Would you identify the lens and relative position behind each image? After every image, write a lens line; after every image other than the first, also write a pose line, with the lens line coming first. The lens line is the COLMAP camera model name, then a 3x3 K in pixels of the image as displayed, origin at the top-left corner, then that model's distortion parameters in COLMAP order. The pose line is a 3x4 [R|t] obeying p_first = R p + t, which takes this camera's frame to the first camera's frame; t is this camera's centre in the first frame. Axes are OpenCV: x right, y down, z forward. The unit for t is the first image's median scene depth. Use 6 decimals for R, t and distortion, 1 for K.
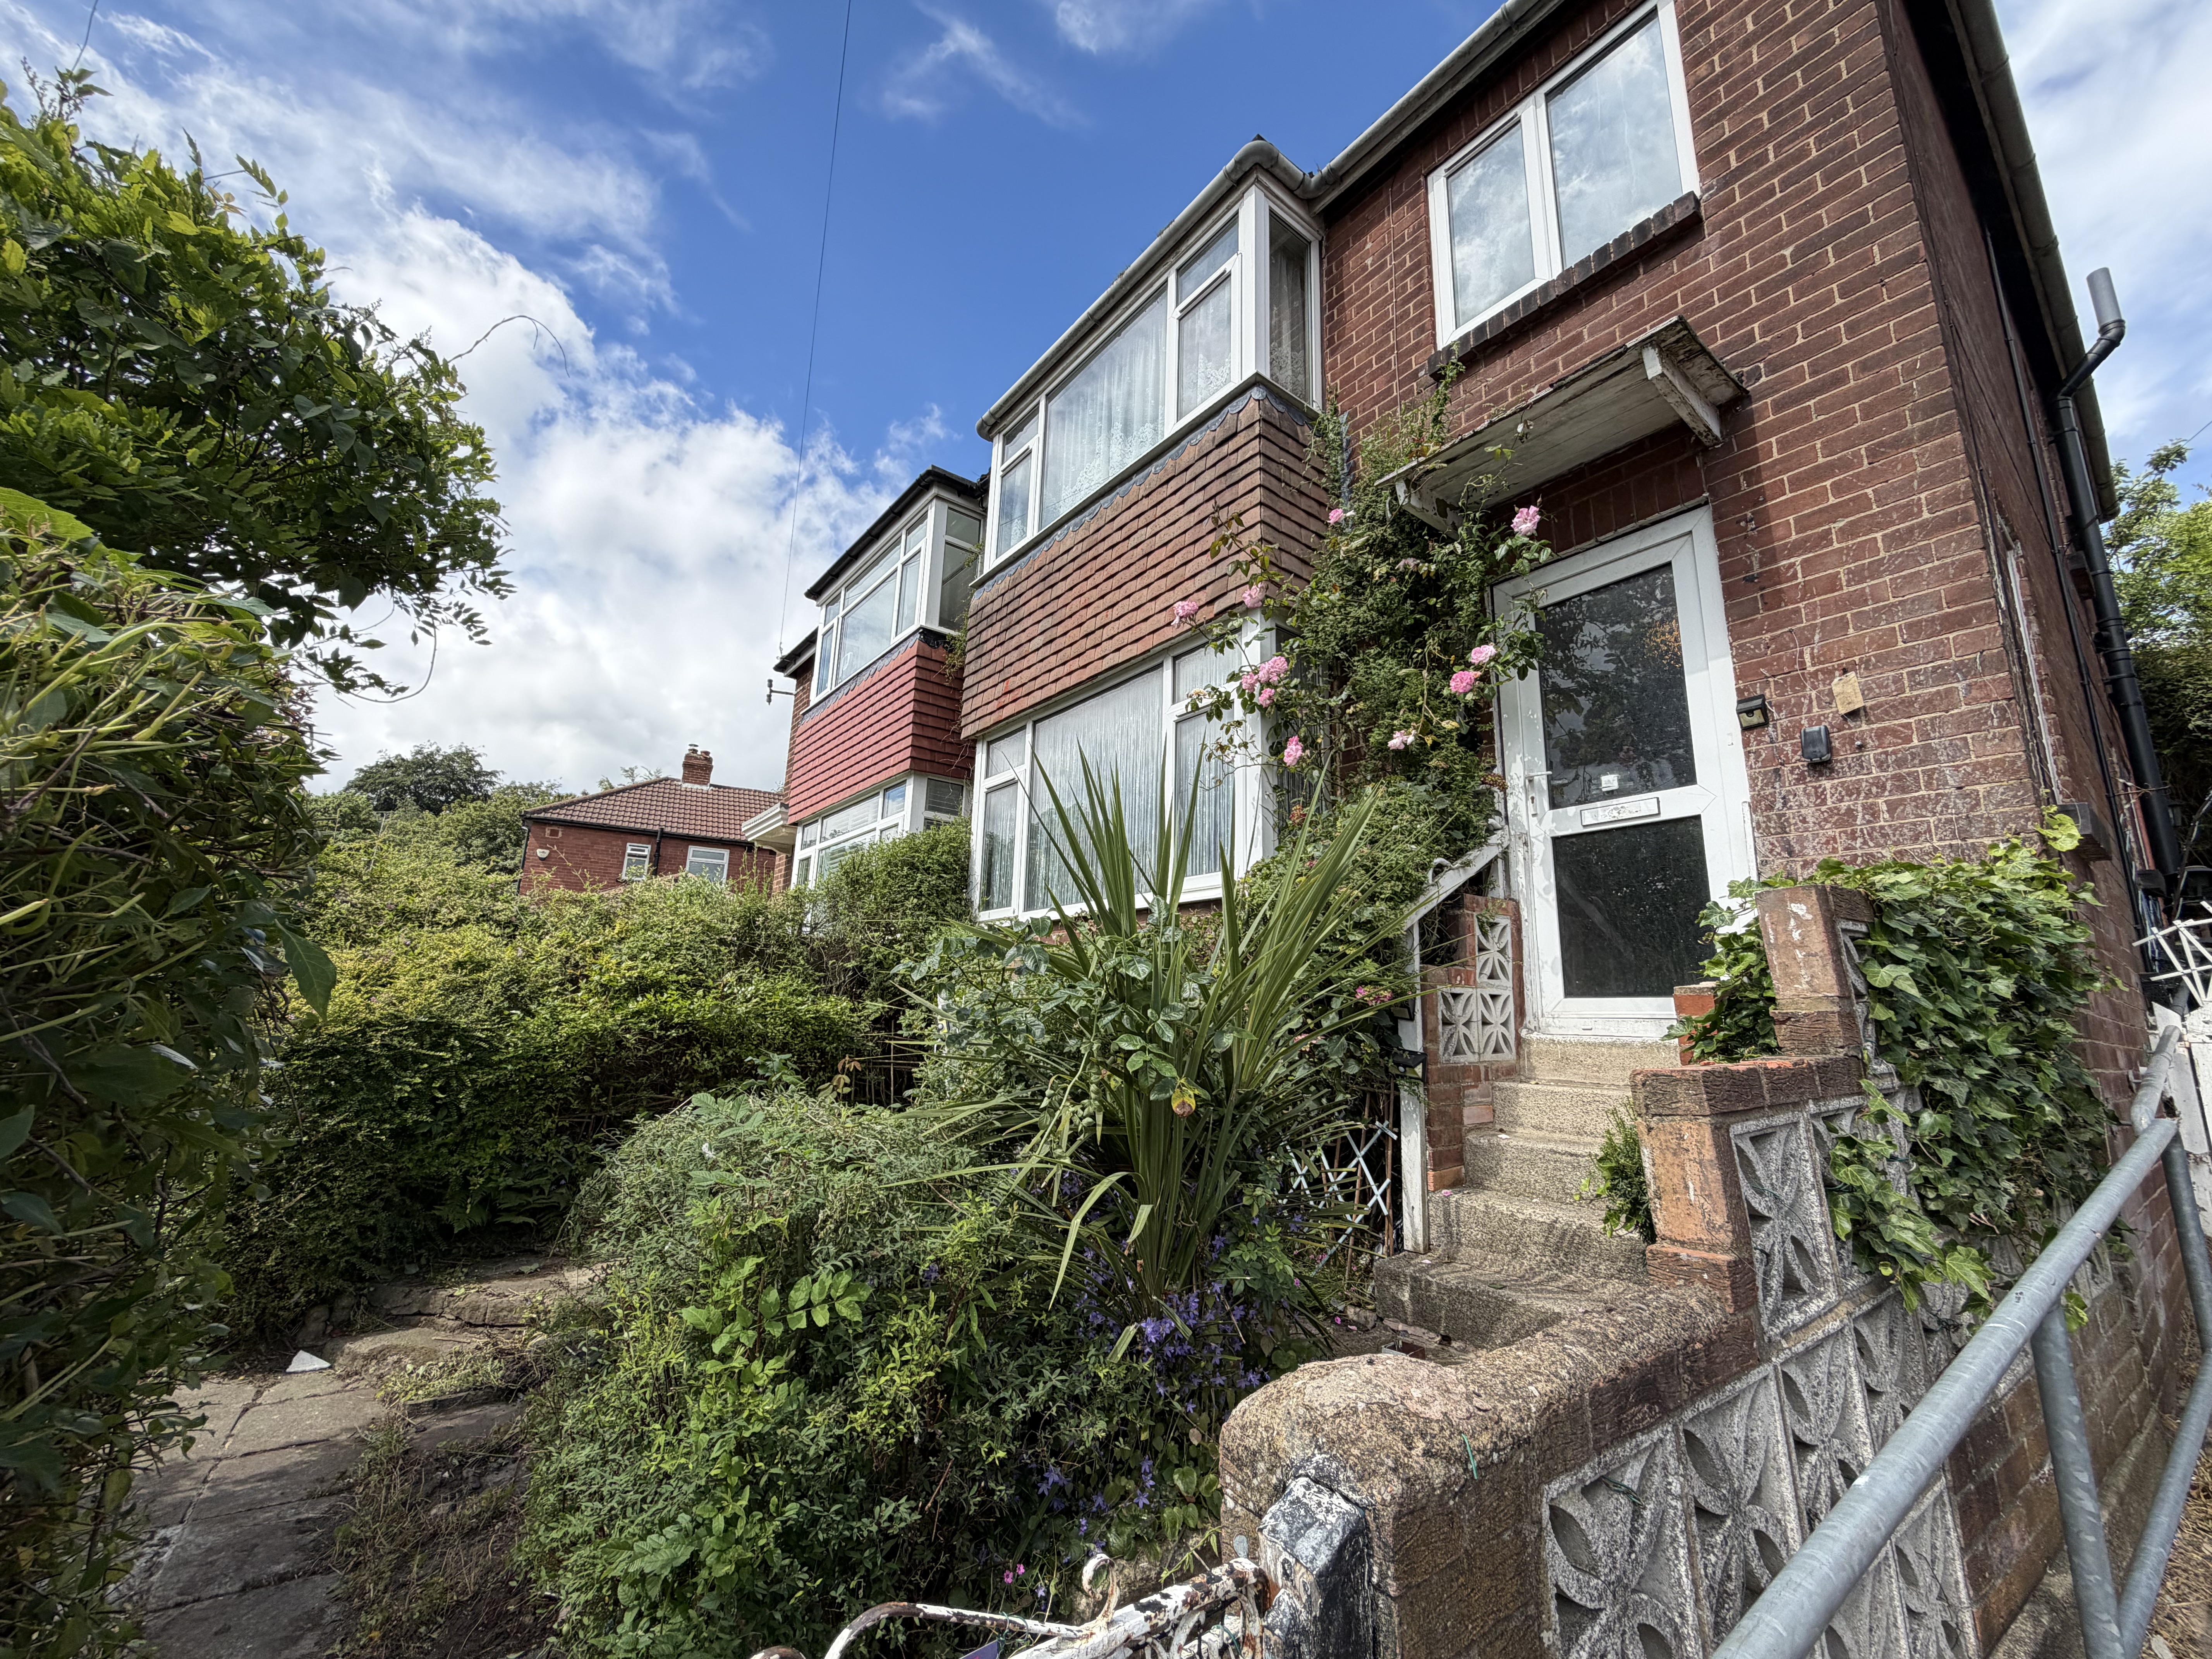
lens RADIAL K [[881.1, 0, 1099.5], [0, 881.1, 830.0], [0, 0, 1]] dist [-0.000398, 0.000014]
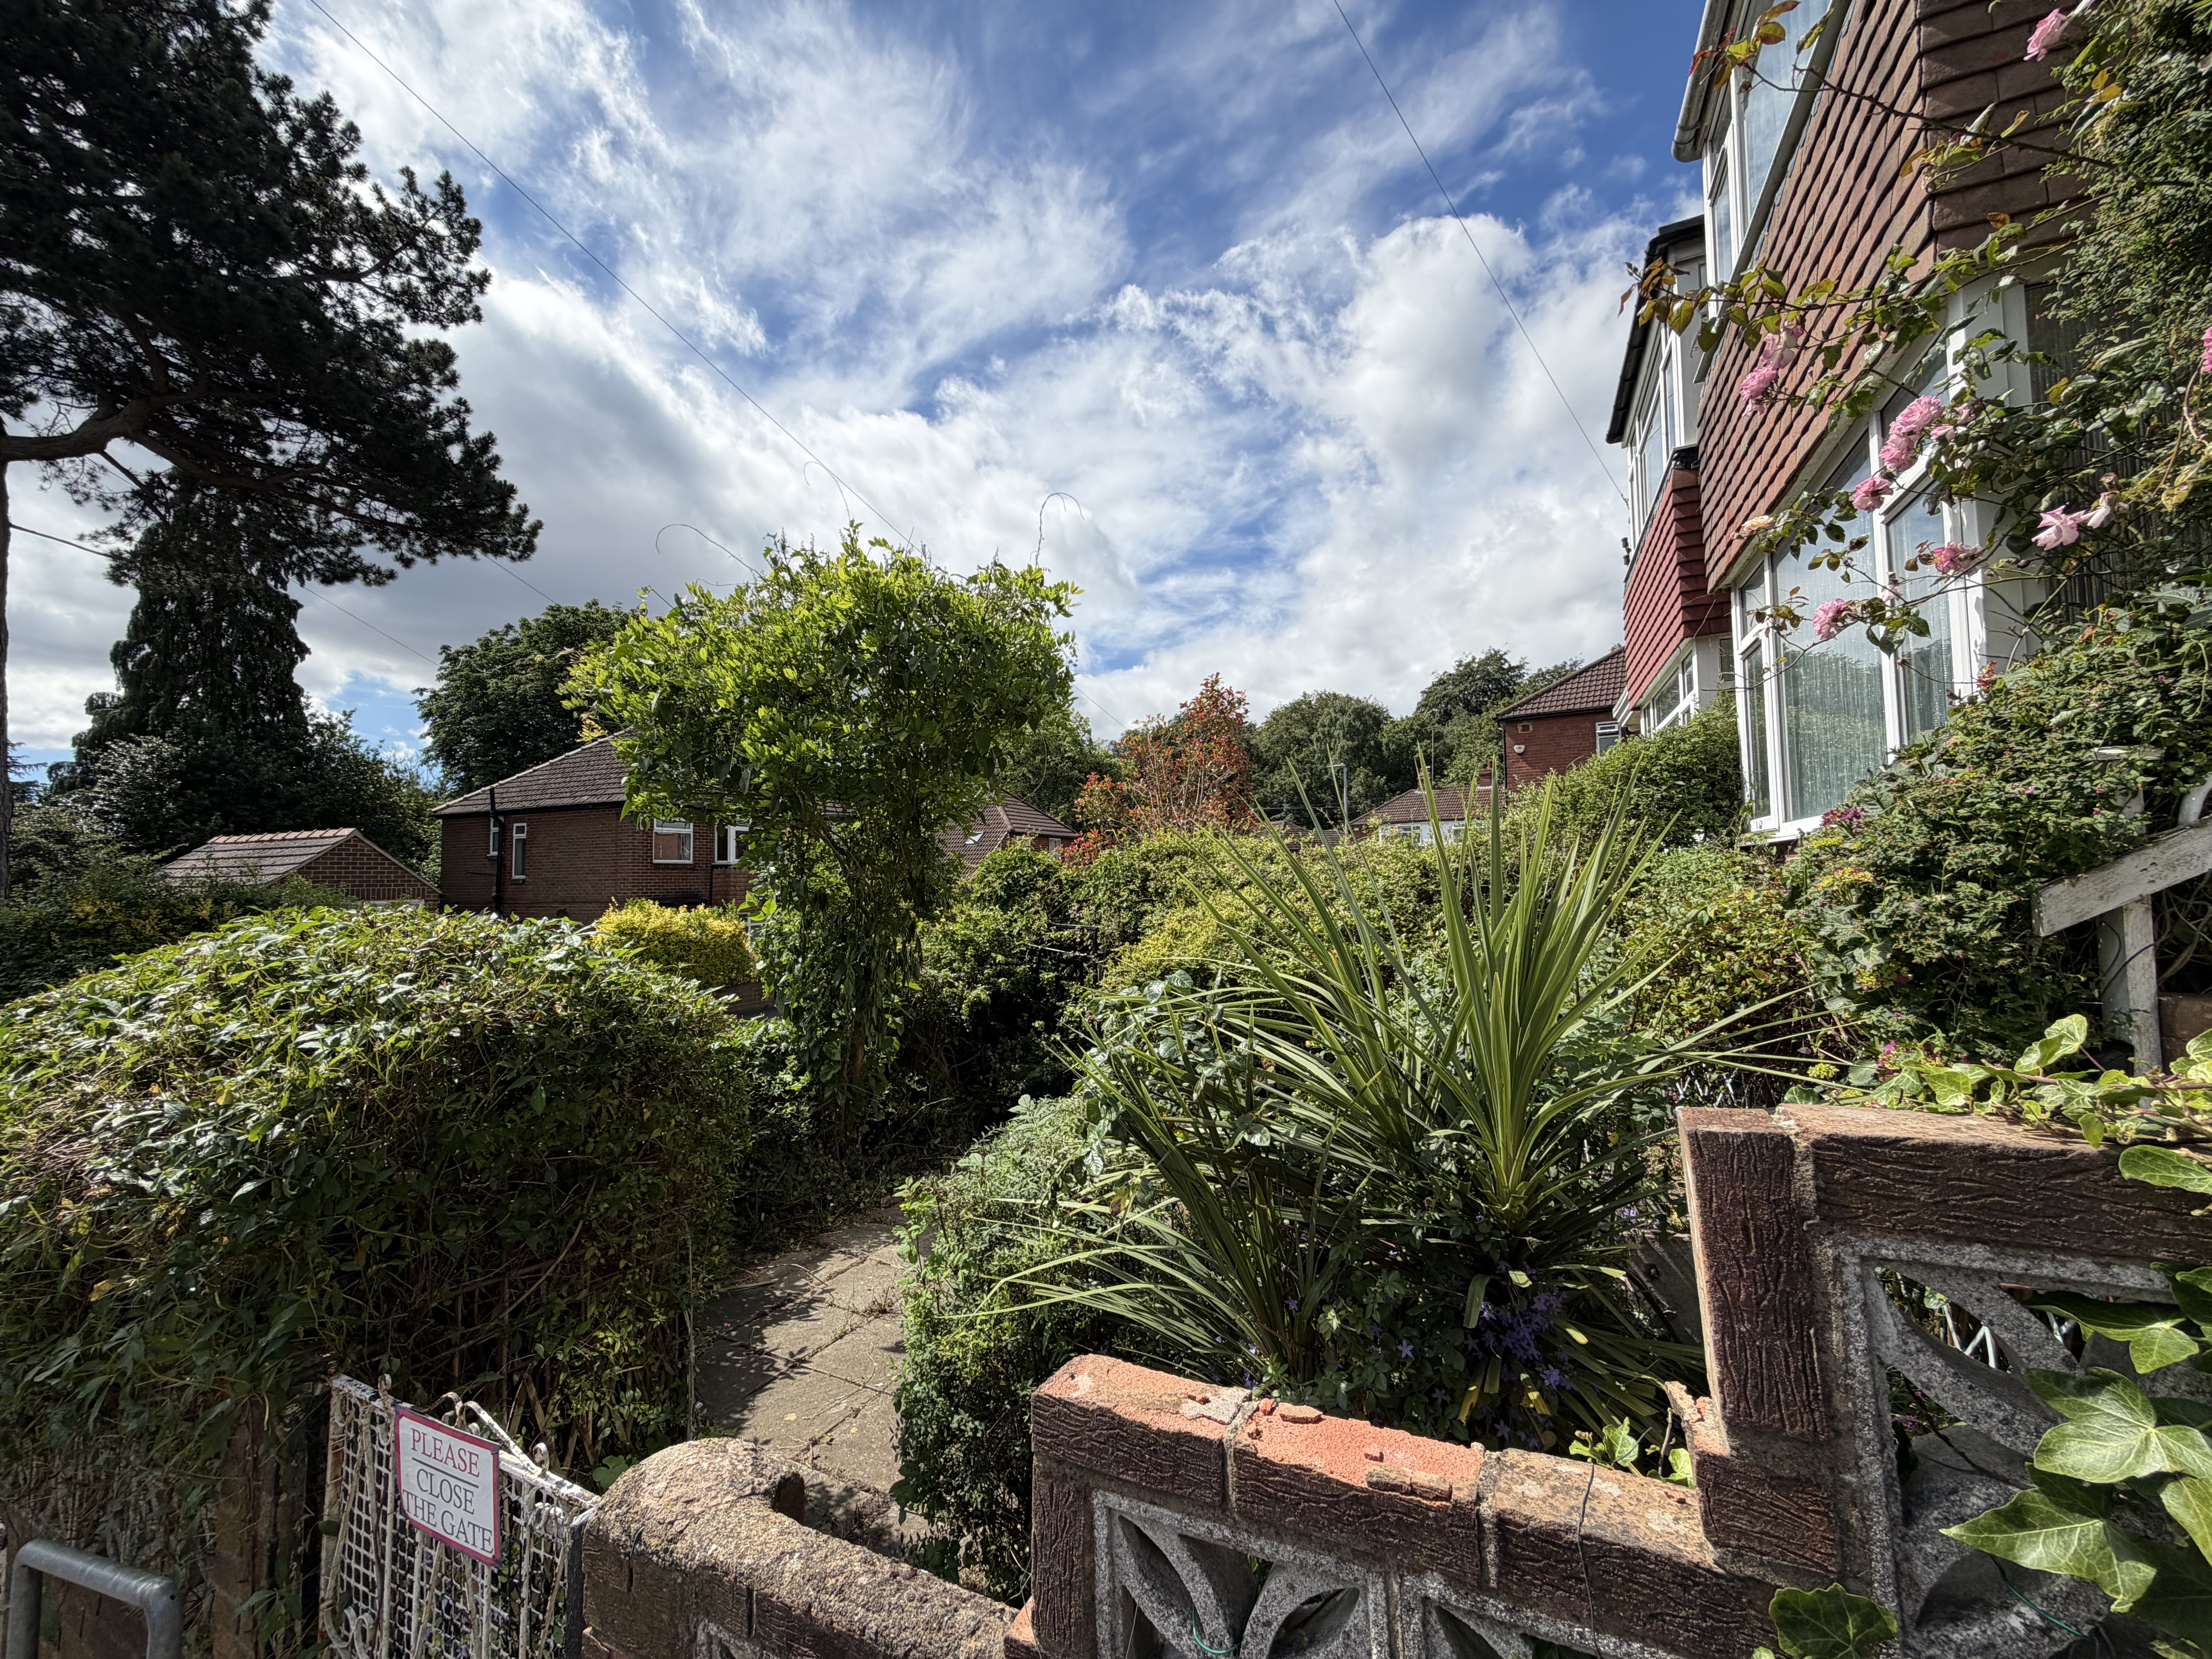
lens RADIAL K [[881.1, 0, 1099.5], [0, 881.1, 830.0], [0, 0, 1]] dist [-0.000398, 0.000014]
pose [[0.457821, -0.090526, -0.884423, 0.575810], [0.224135, 0.974422, 0.016286, -0.075914], [0.860328, -0.205686, 0.466401, 0.328775]]
